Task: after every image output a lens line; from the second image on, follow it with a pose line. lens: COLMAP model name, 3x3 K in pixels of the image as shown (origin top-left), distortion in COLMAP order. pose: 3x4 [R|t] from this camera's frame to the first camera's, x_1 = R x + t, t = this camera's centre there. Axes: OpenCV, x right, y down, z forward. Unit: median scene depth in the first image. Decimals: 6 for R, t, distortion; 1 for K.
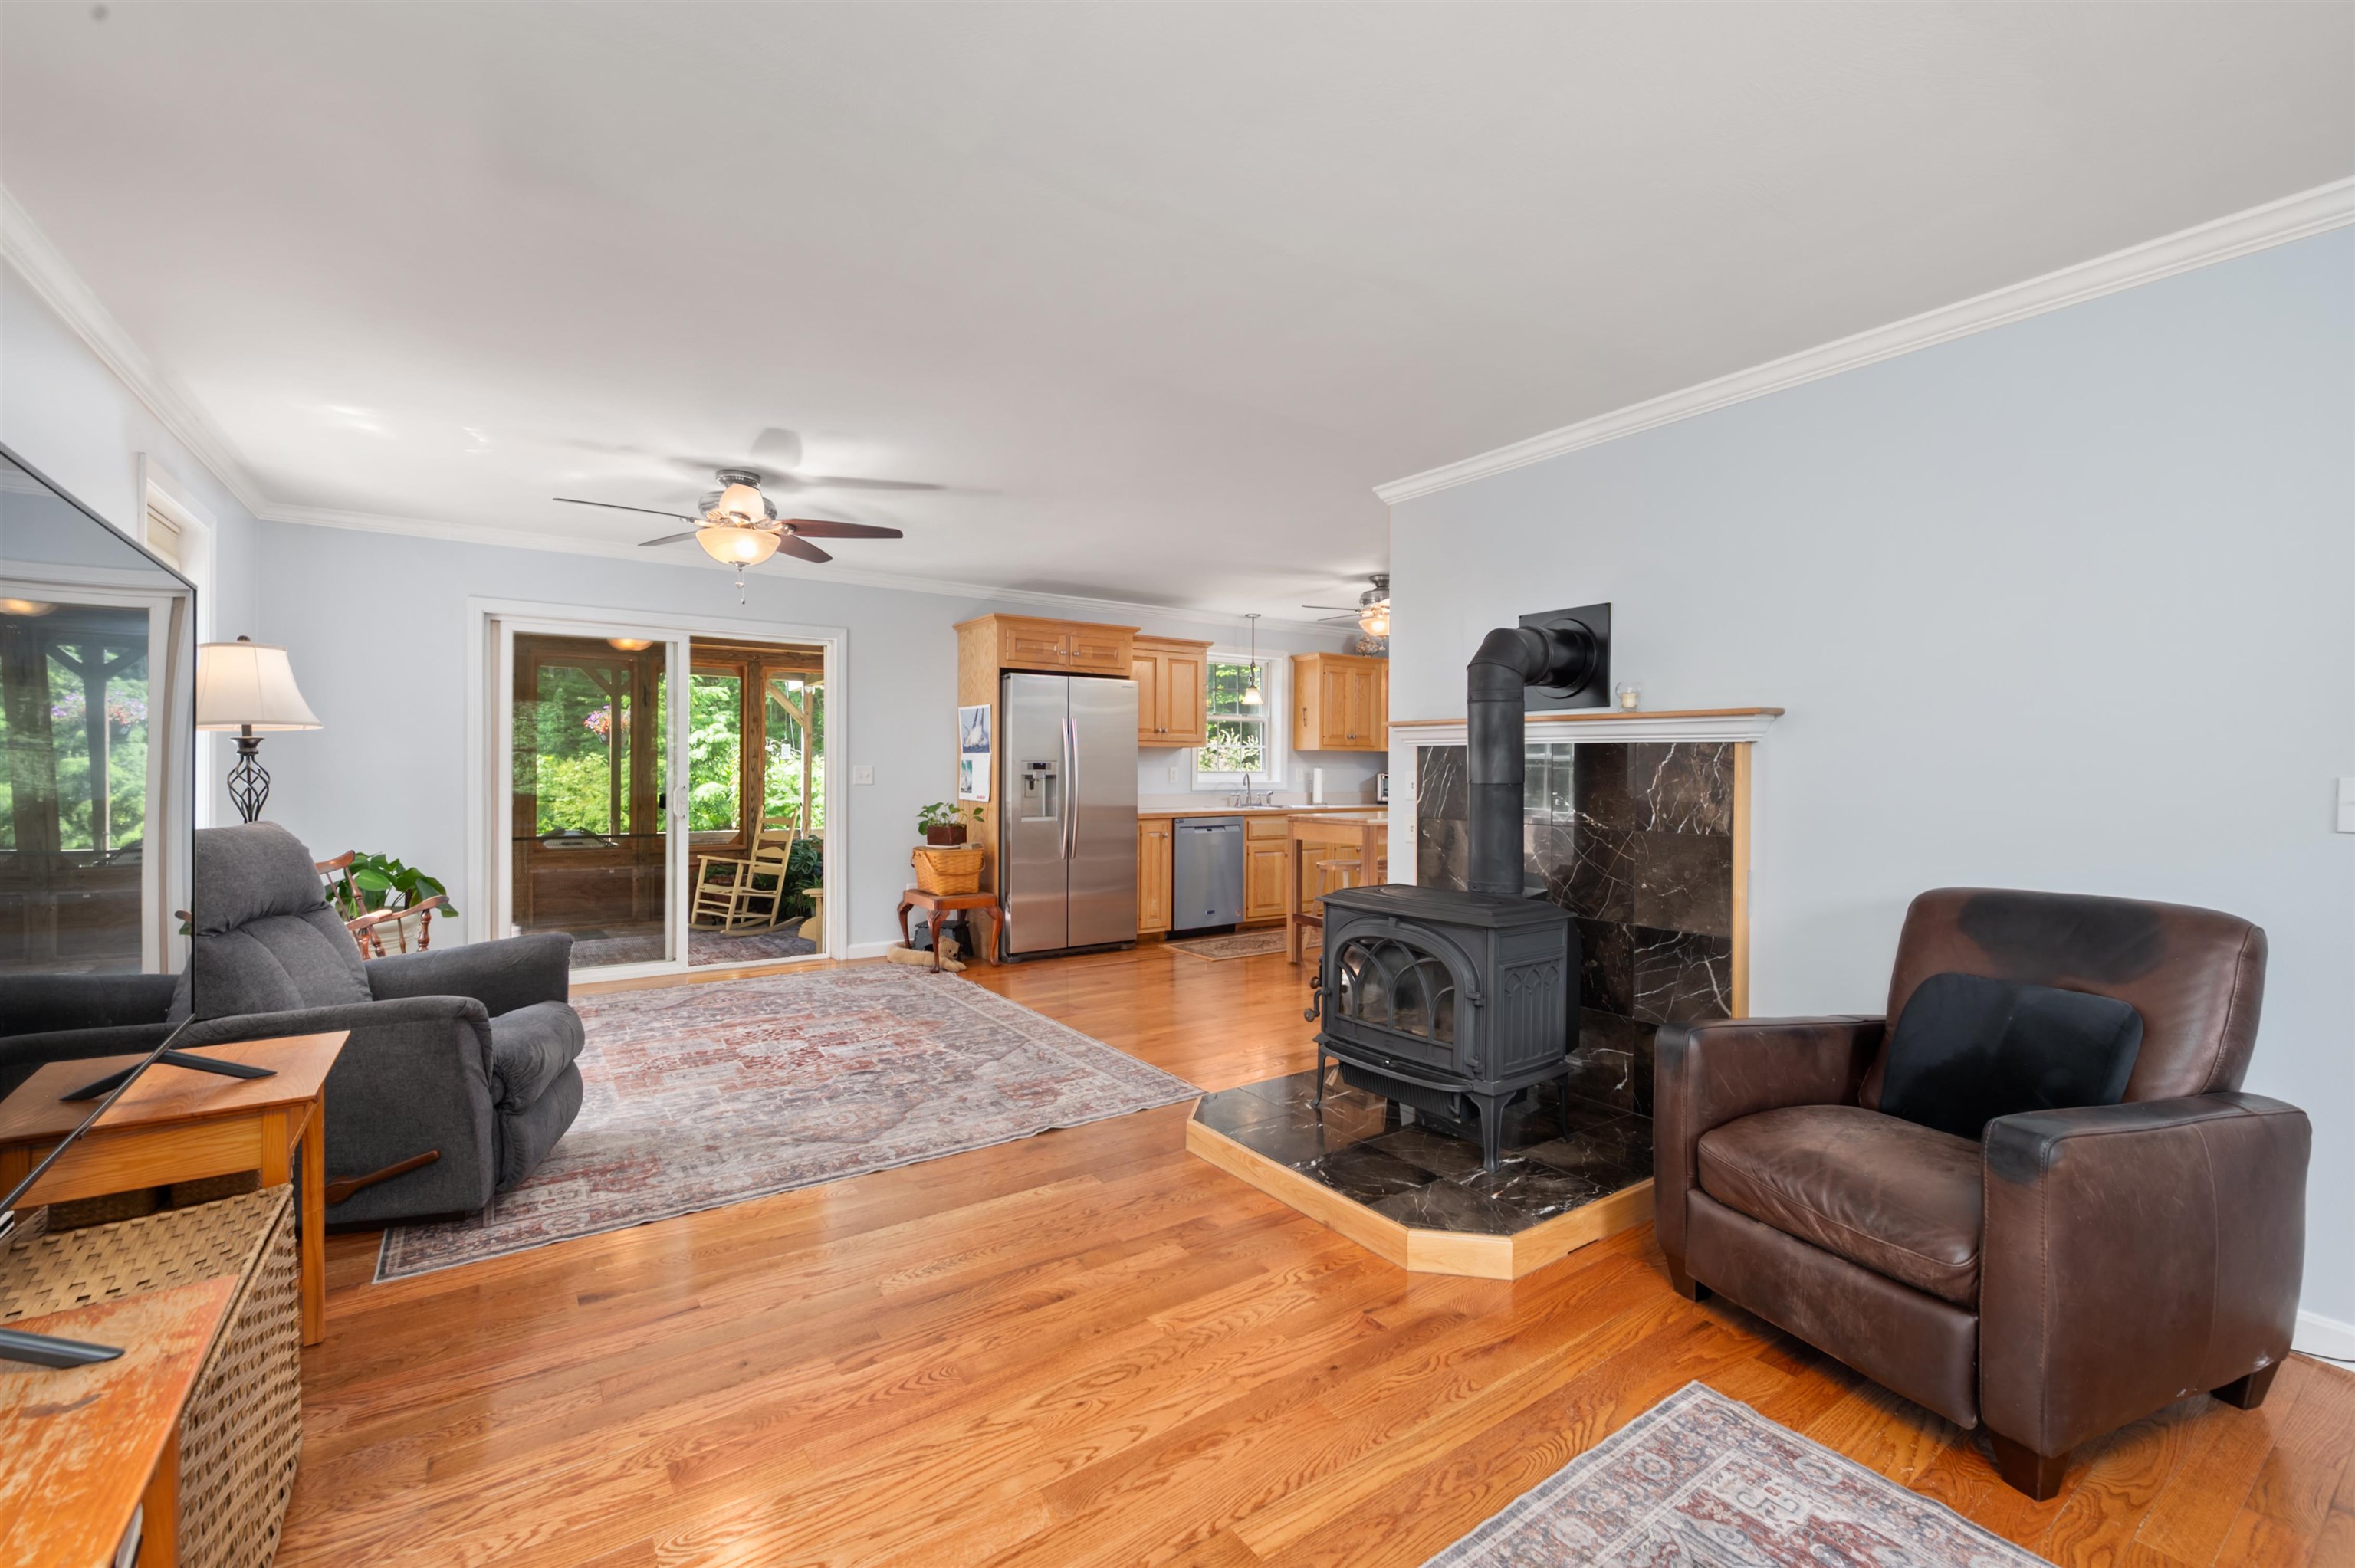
lens RADIAL K [[998.5, 0, 1179.5], [0, 998.5, 780.9], [0, 0, 1]] dist [0.001445, 0.000044]
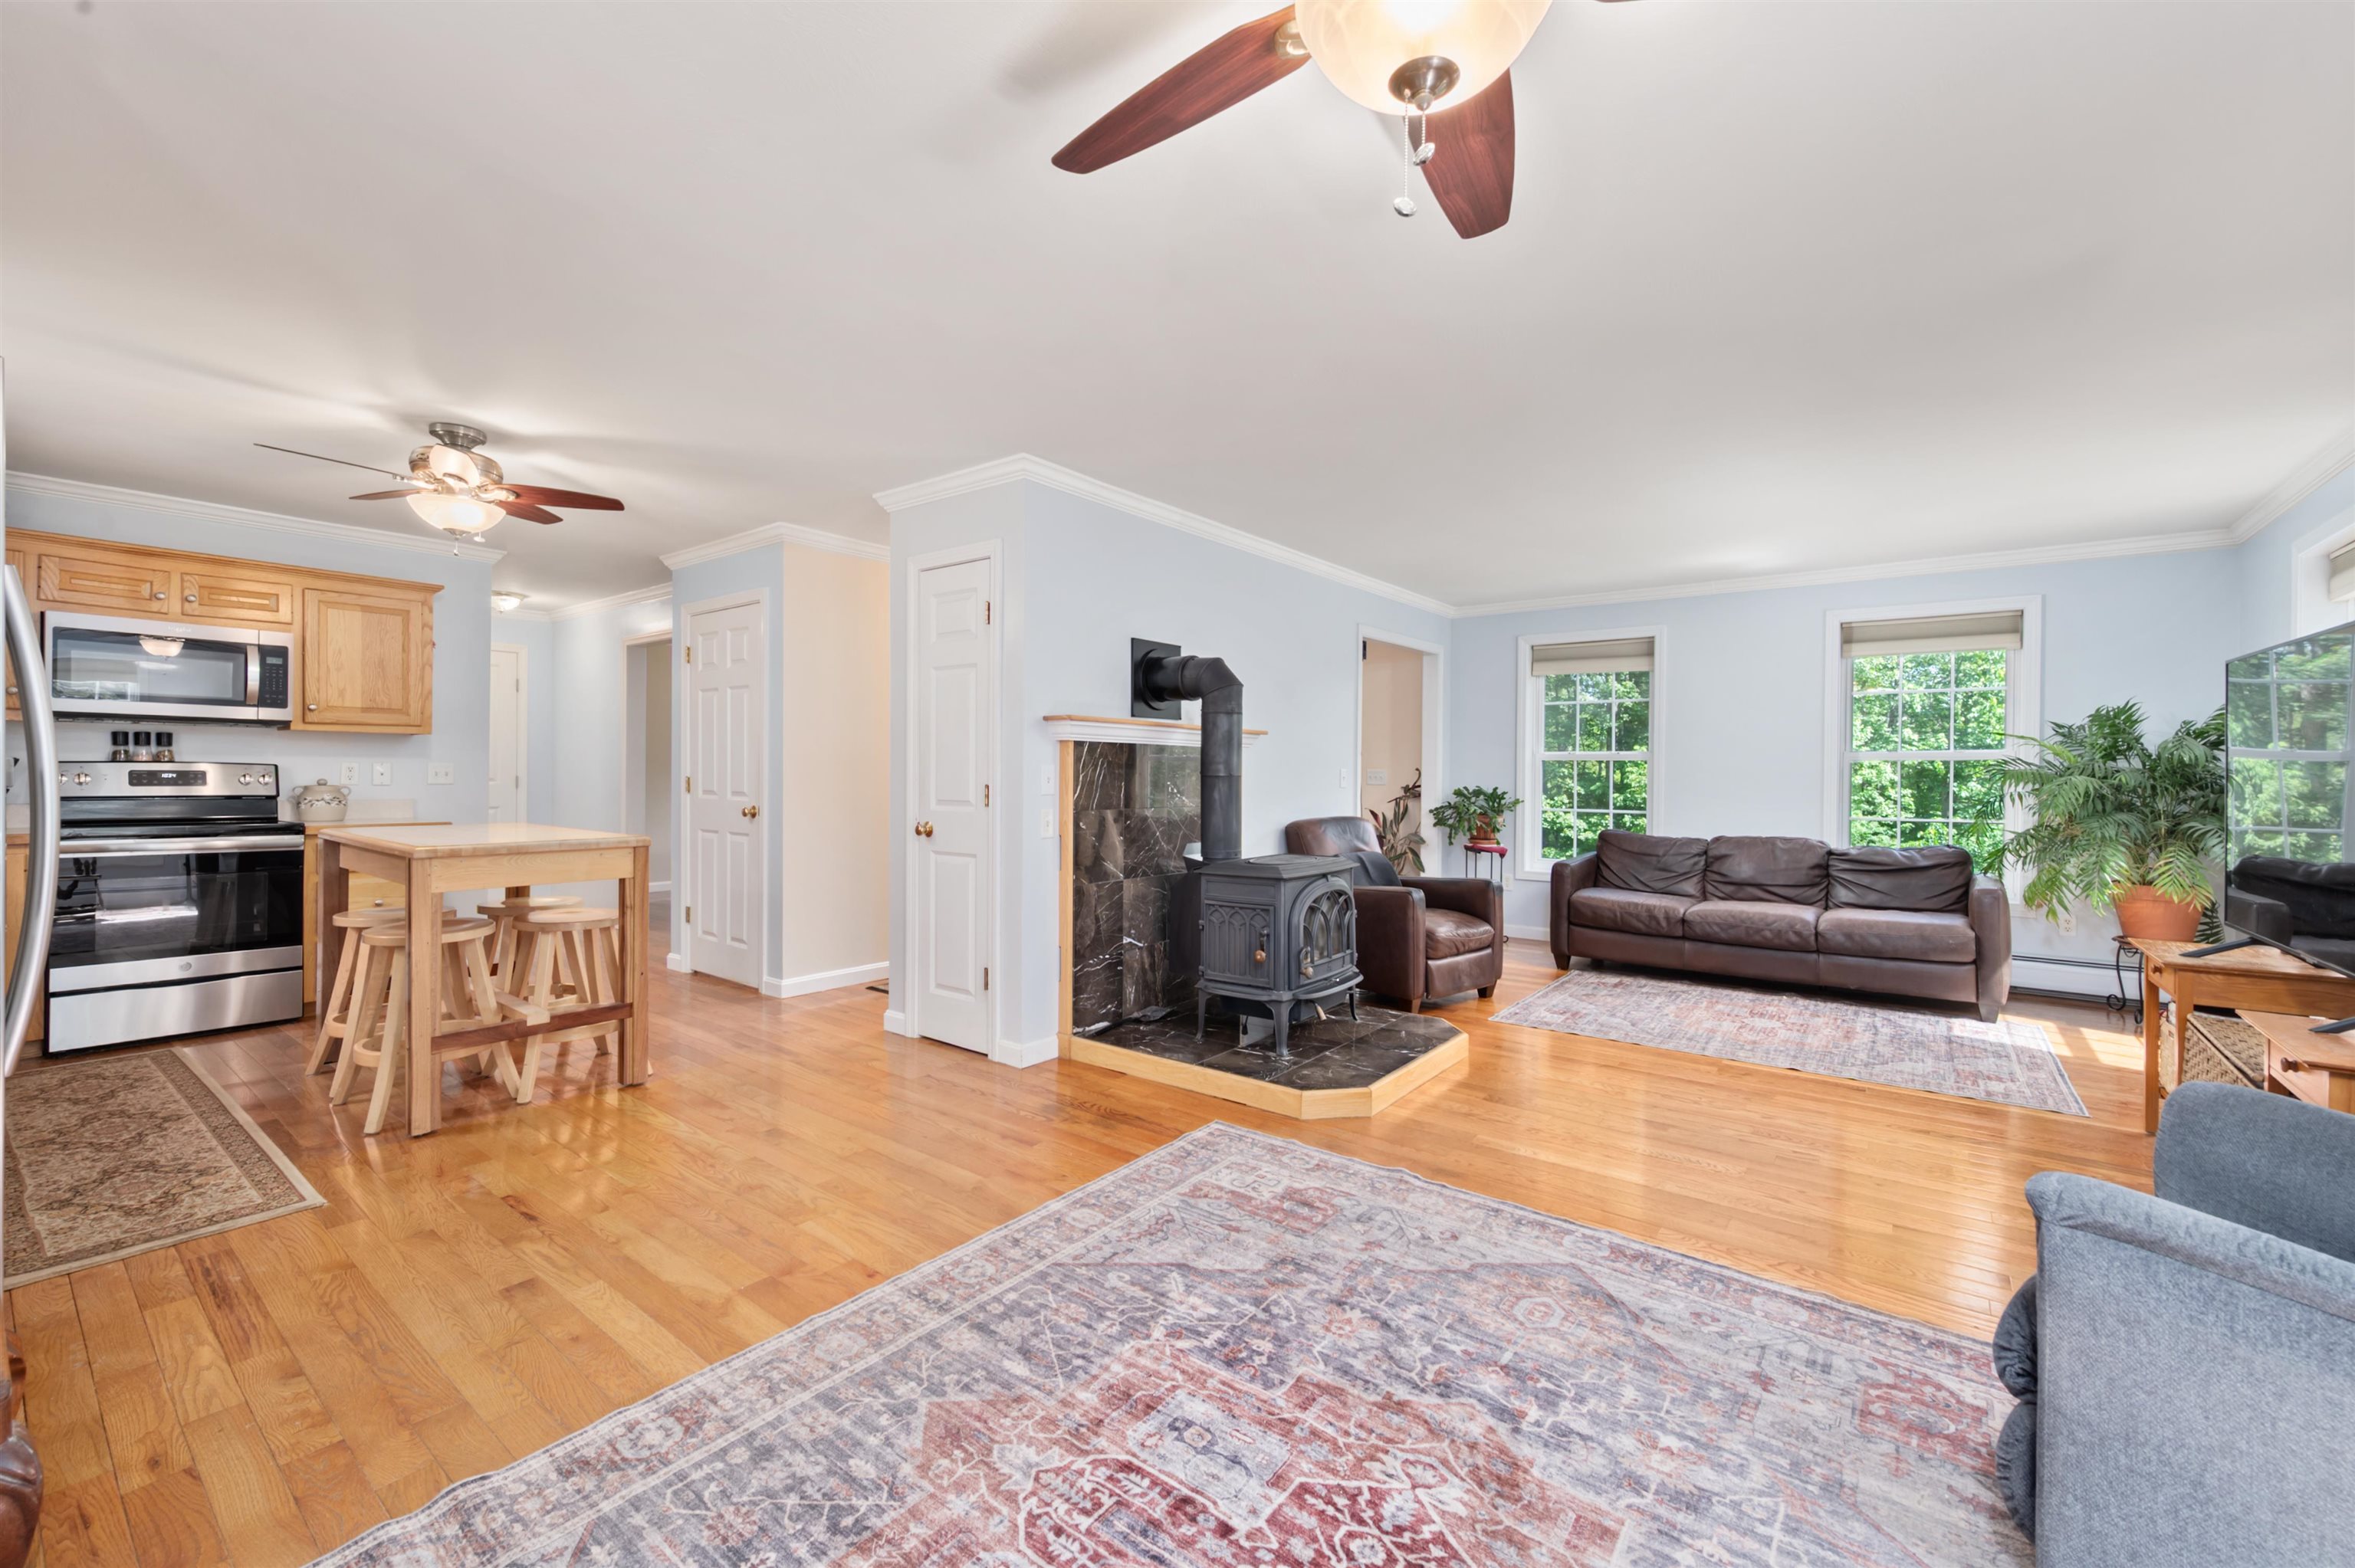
lens RADIAL K [[952.9, 0, 1177.7], [0, 952.9, 778.9], [0, 0, 1]] dist [-0.001447, 0.000810]
pose [[-0.301155, -0.013854, 0.953474, -0.672743], [0.002874, 0.999877, 0.015436, -0.010112], [-0.953571, 0.007389, -0.301078, 1.115831]]
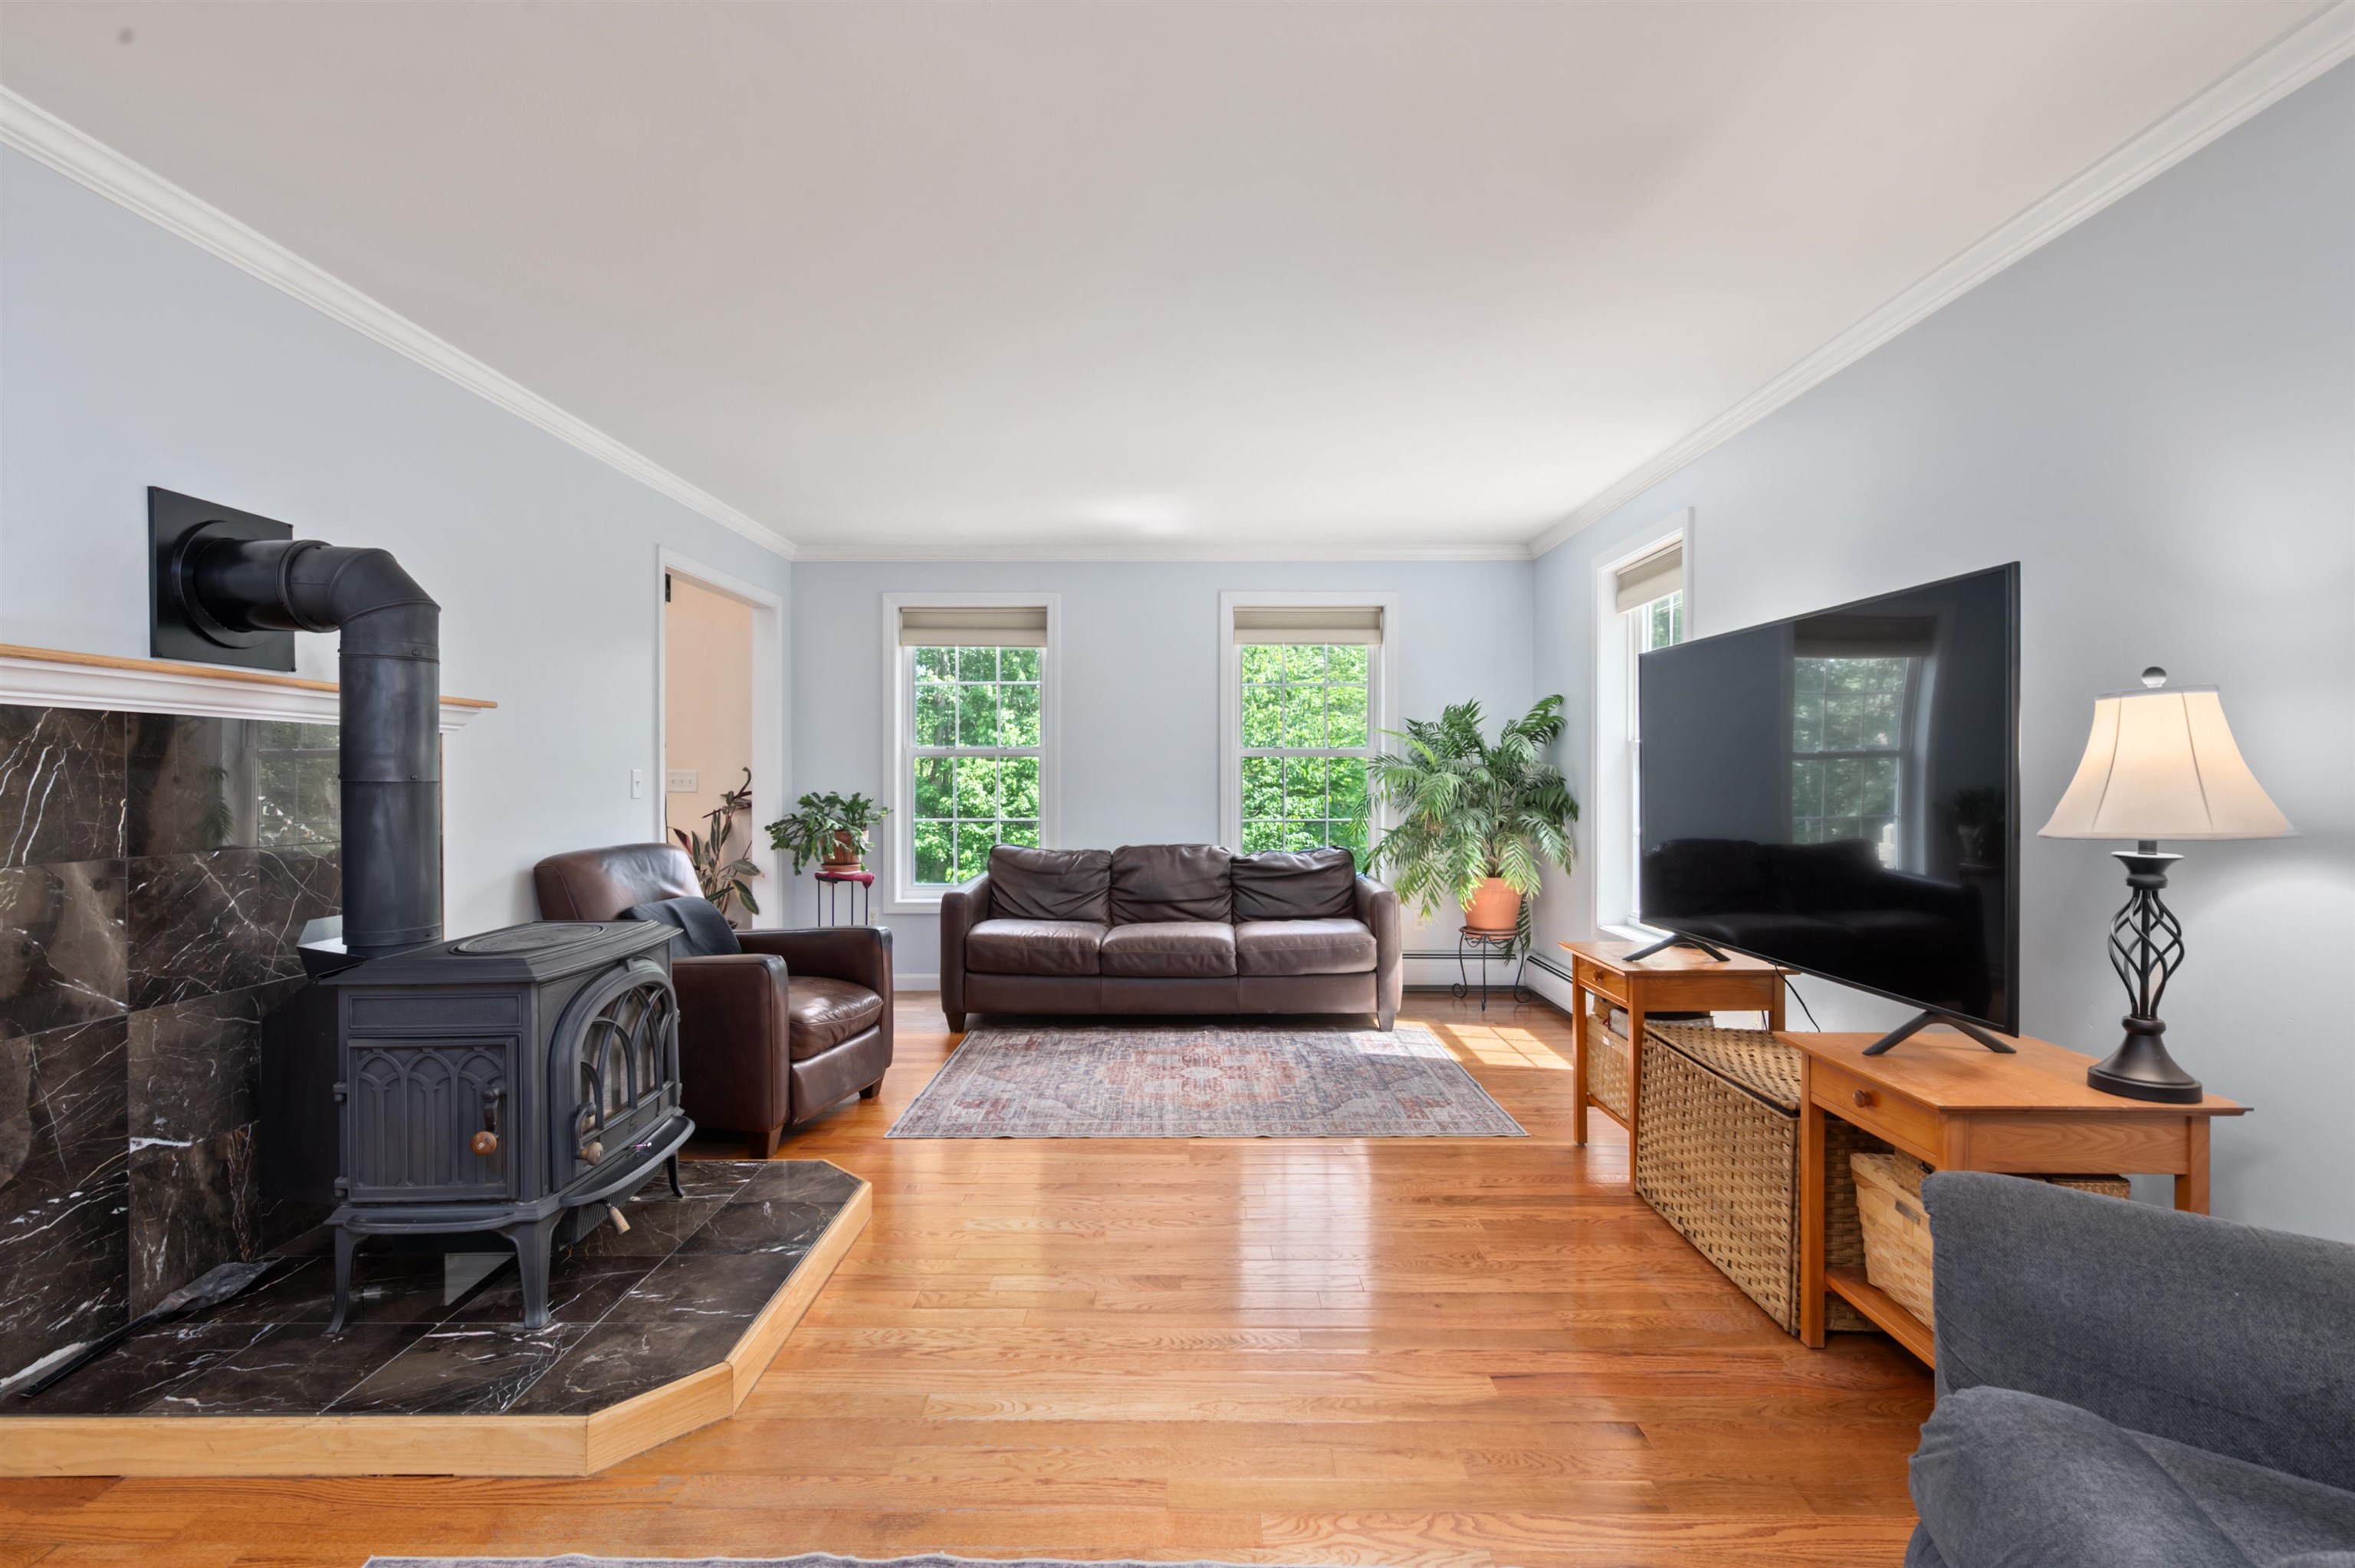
lens RADIAL K [[1092.7, 0, 1172.7], [0, 1092.7, 783.5], [0, 0, 1]] dist [0.002958, 0.000280]
pose [[-0.815508, -0.008460, 0.578683, -0.419057], [0.003827, 0.999792, 0.020011, -0.007059], [-0.578733, 0.018534, -0.815307, 1.008961]]
